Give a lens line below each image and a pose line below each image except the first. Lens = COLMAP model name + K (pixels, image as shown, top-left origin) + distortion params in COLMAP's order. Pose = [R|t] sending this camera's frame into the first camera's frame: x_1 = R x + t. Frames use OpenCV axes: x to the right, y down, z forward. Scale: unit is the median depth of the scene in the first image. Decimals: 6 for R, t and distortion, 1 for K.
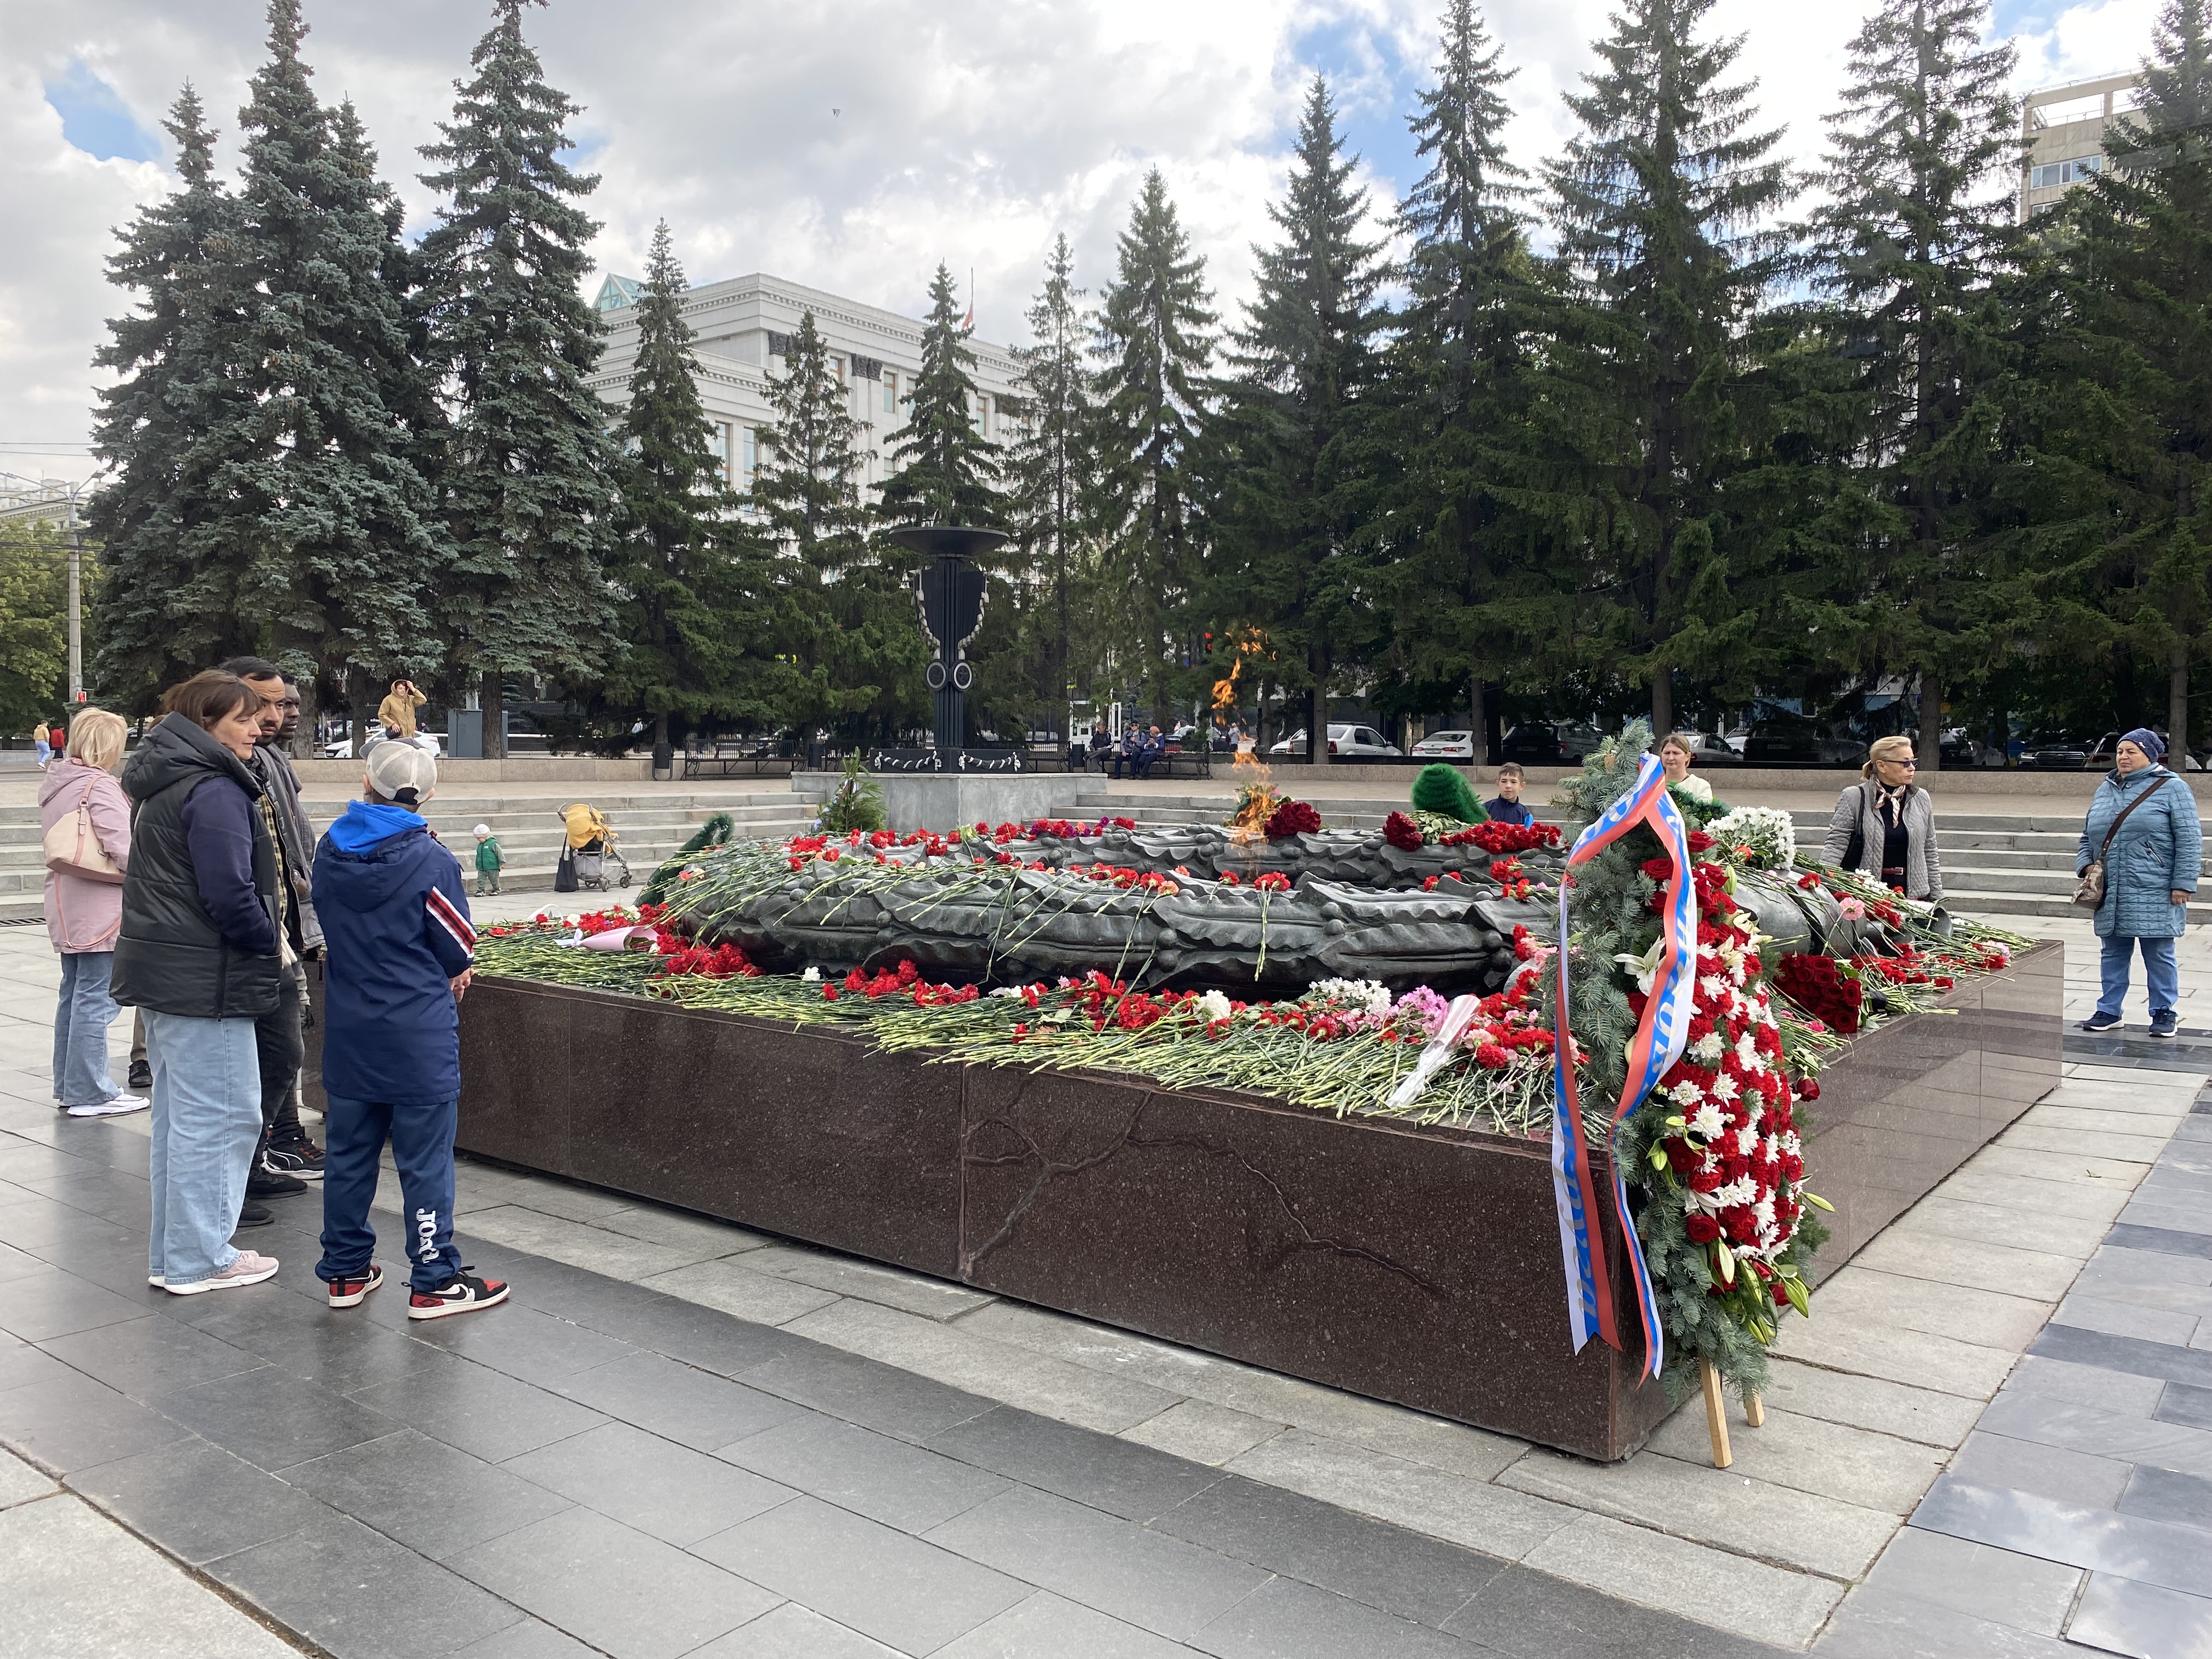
lens RADIAL K [[1669.7, 0, 1149.3], [0, 1669.7, 827.1], [0, 0, 1]] dist [0.002512, -0.044568]
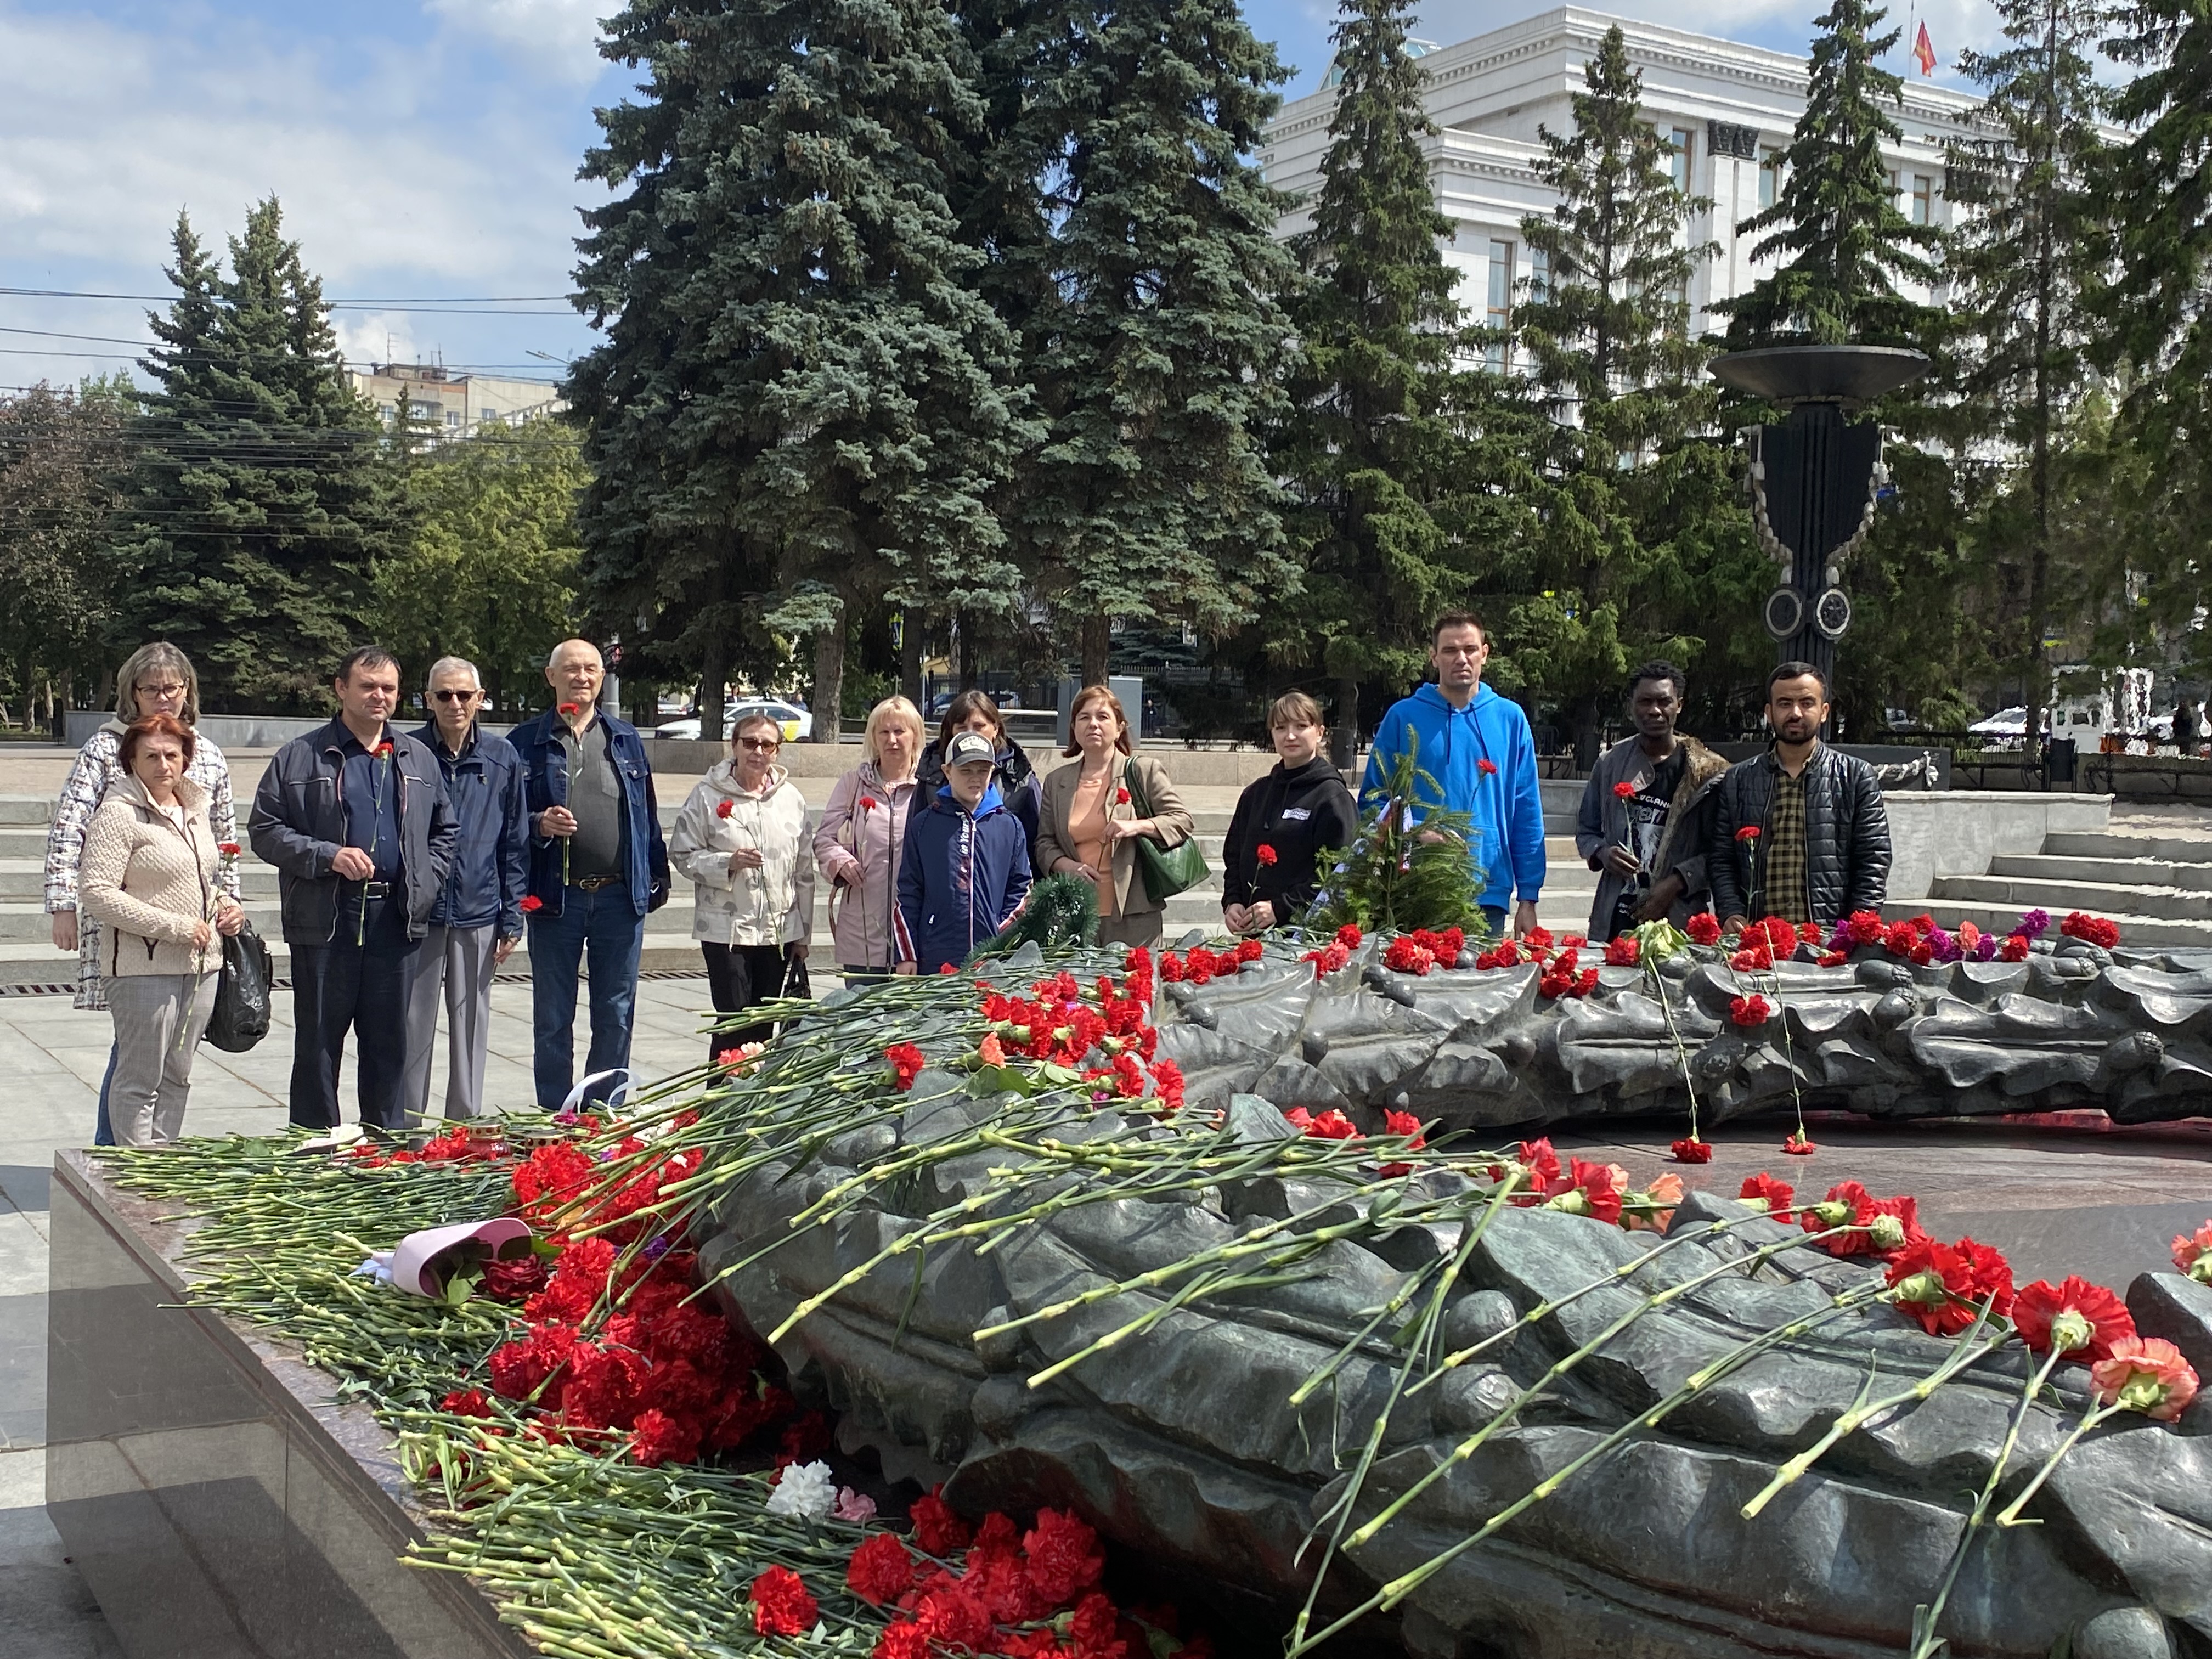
lens RADIAL K [[2464.4, 0, 1106.0], [0, 2464.4, 829.5], [0, 0, 1]] dist [0.147711, -0.409691]
pose [[0.915098, 0.031356, -0.402010, 0.002759], [-0.036141, 0.999337, -0.004321, -0.004731], [0.401608, 0.018483, 0.915625, 0.115472]]
